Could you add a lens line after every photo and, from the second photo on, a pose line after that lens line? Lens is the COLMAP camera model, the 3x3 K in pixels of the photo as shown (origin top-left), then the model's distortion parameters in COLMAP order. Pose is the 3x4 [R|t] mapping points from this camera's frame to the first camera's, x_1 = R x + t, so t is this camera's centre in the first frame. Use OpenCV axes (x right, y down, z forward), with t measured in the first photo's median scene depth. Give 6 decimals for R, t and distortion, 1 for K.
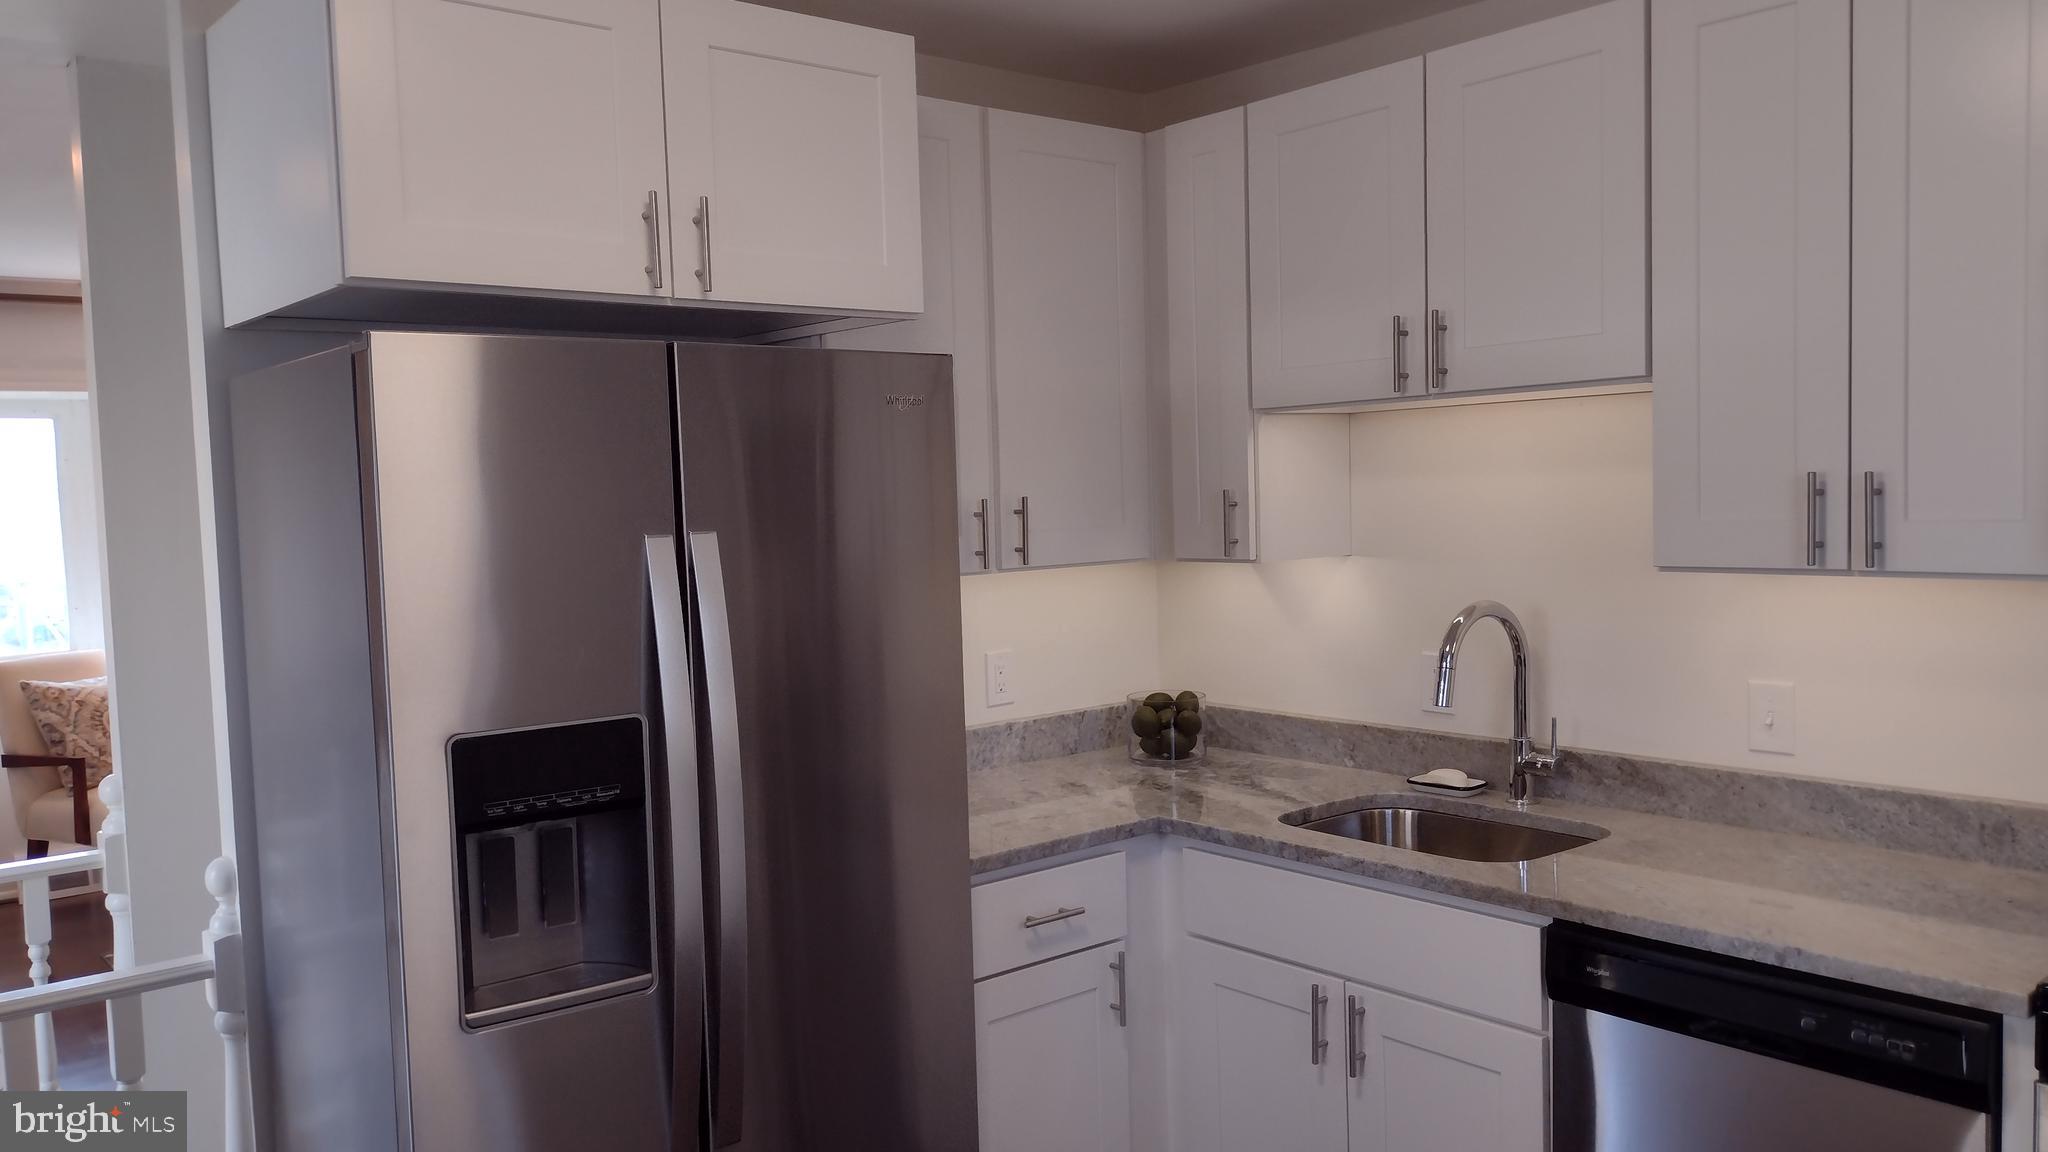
lens RADIAL K [[1562.4, 0, 1038.5], [0, 1562.4, 591.7], [0, 0, 1]] dist [0.079223, -0.120789]
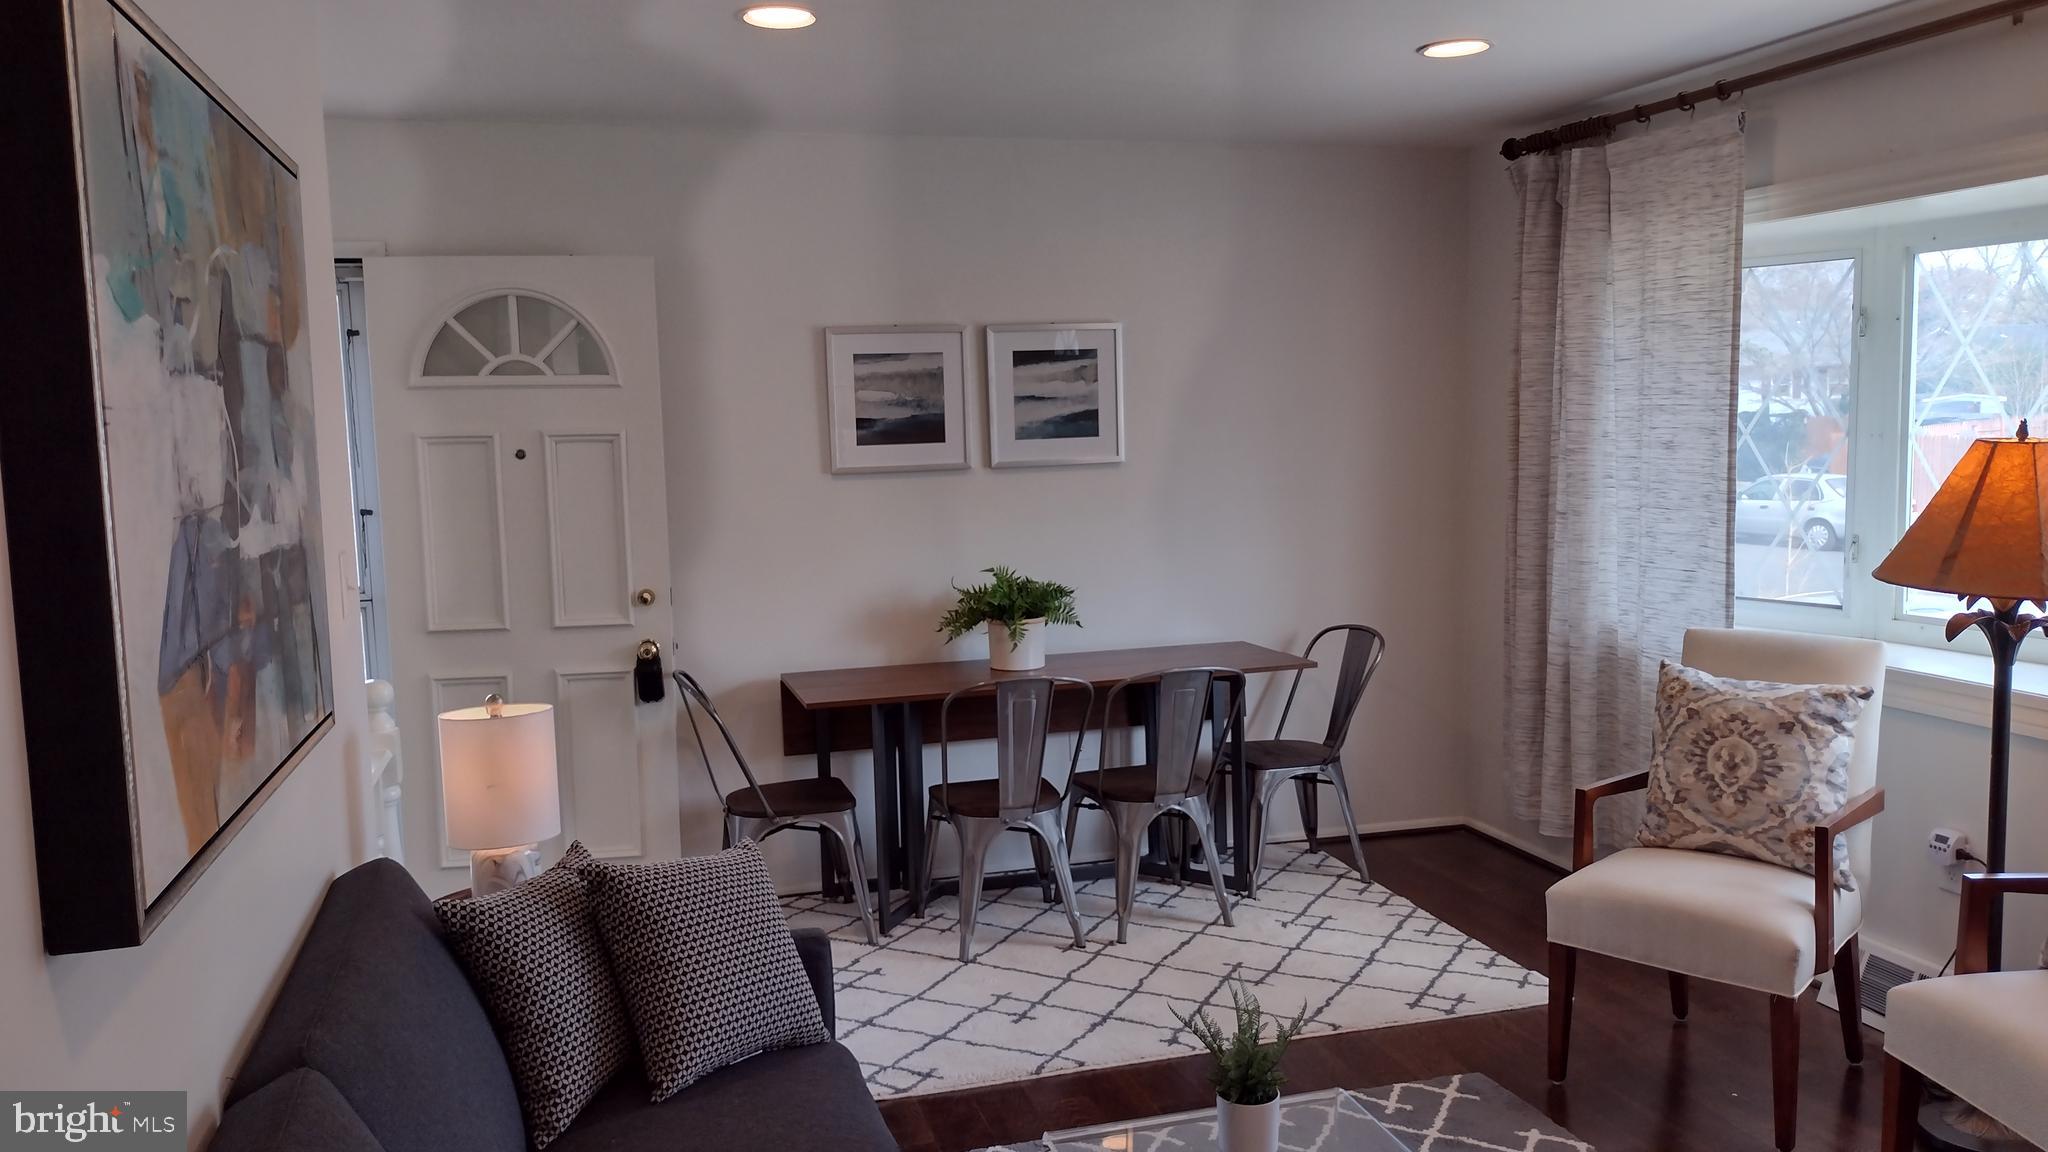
lens RADIAL K [[1582.5, 0, 1008.8], [0, 1582.5, 571.7], [0, 0, 1]] dist [0.096768, -0.195951]
pose [[-0.410917, 0.137041, -0.901314, 0.140260], [-0.021983, 0.986861, 0.160070, -0.158356], [0.911408, 0.085589, -0.402505, 1.957297]]
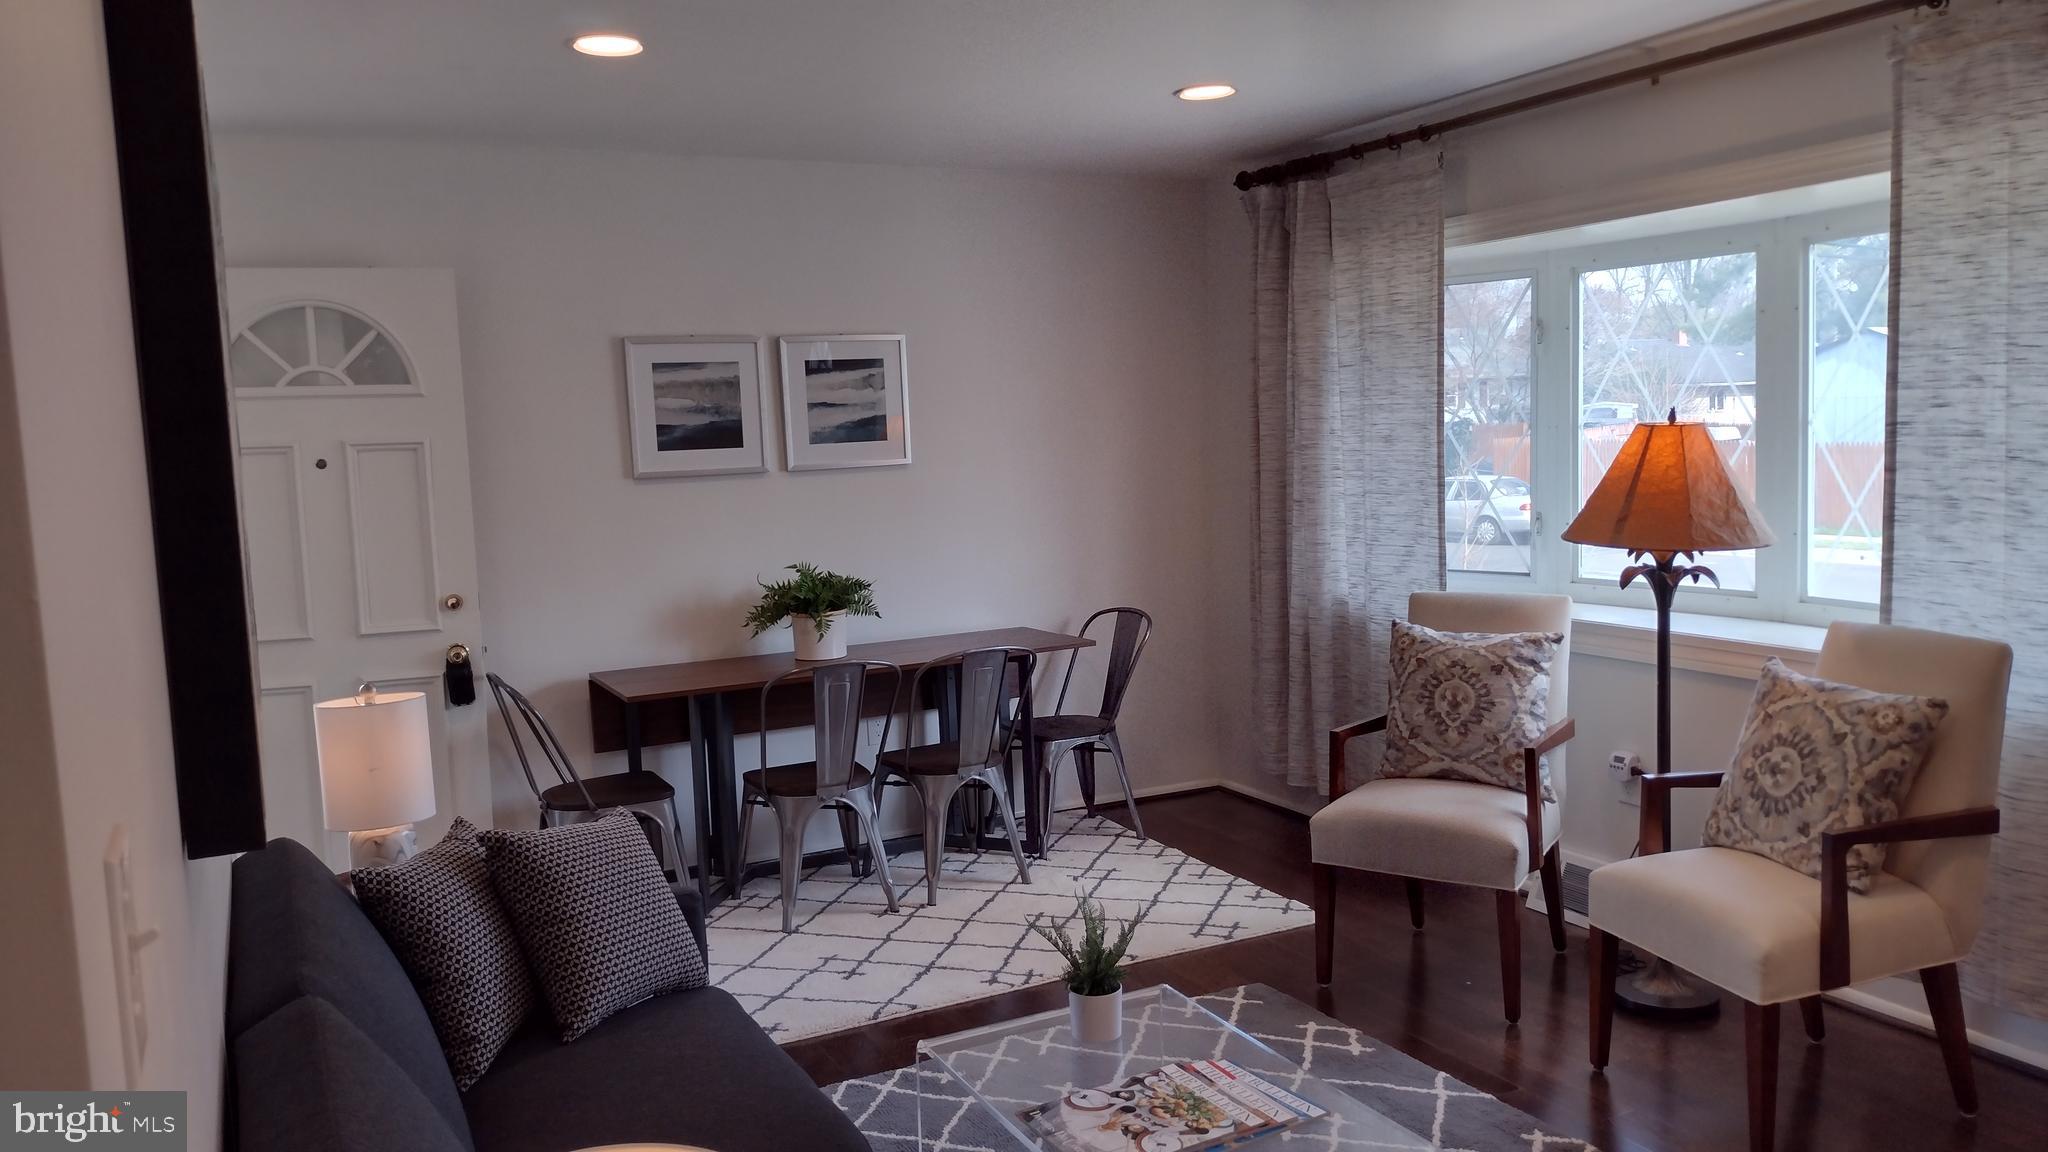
lens RADIAL K [[1562.4, 0, 1044.4], [0, 1562.4, 575.7], [0, 0, 1]] dist [0.091964, -0.137354]
pose [[-0.224016, 0.141478, -0.964262, 0.271723], [-0.019537, 0.988556, 0.149581, -0.149775], [0.974390, 0.052348, -0.218689, 1.924502]]
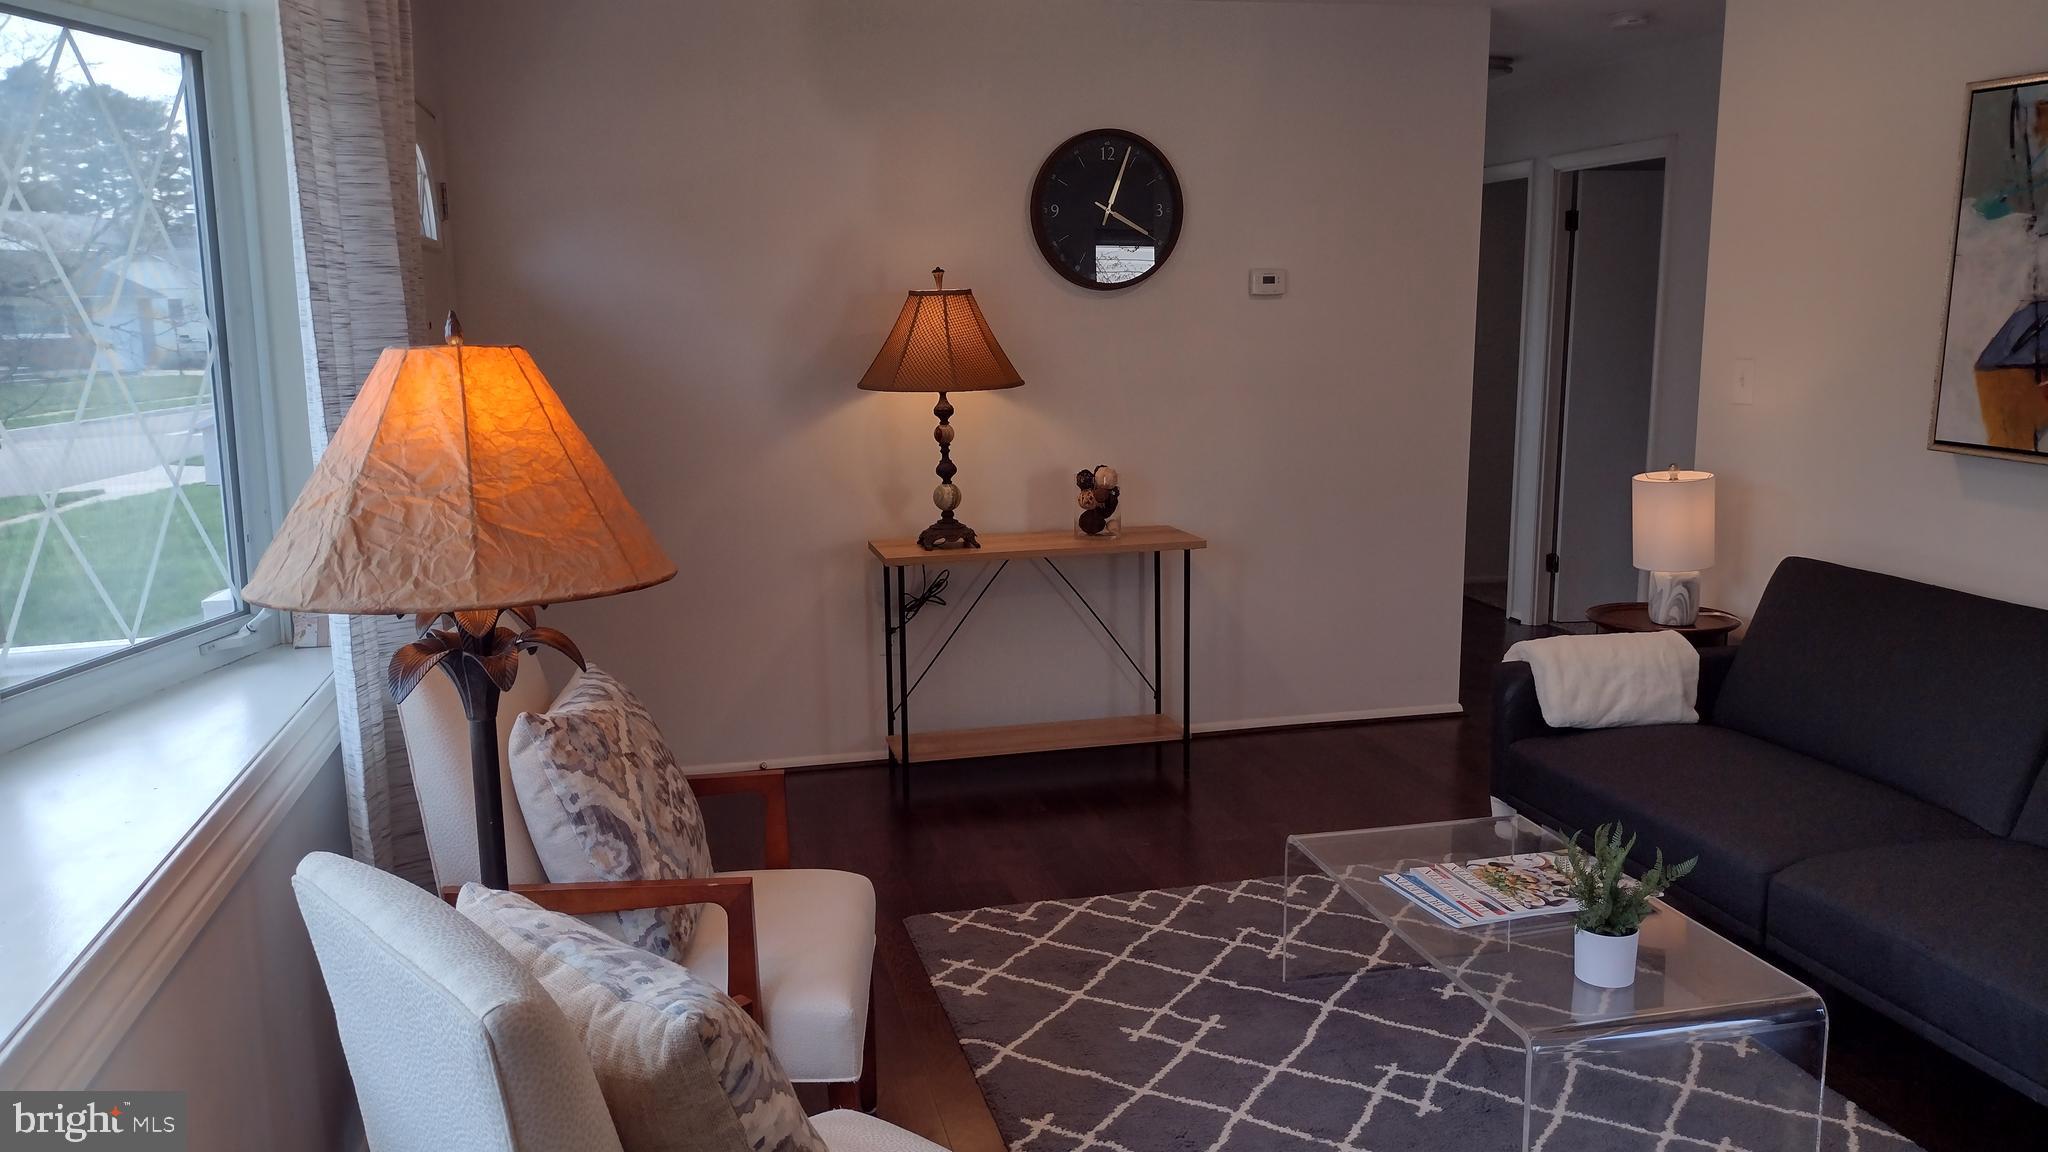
lens RADIAL K [[1494.0, 0, 1036.5], [0, 1494.0, 573.4], [0, 0, 1]] dist [0.119196, -0.214634]
pose [[0.446742, -0.125116, 0.885871, -1.551013], [0.053745, 0.992138, 0.113021, -0.055325], [-0.893047, -0.002880, 0.449954, 1.652985]]
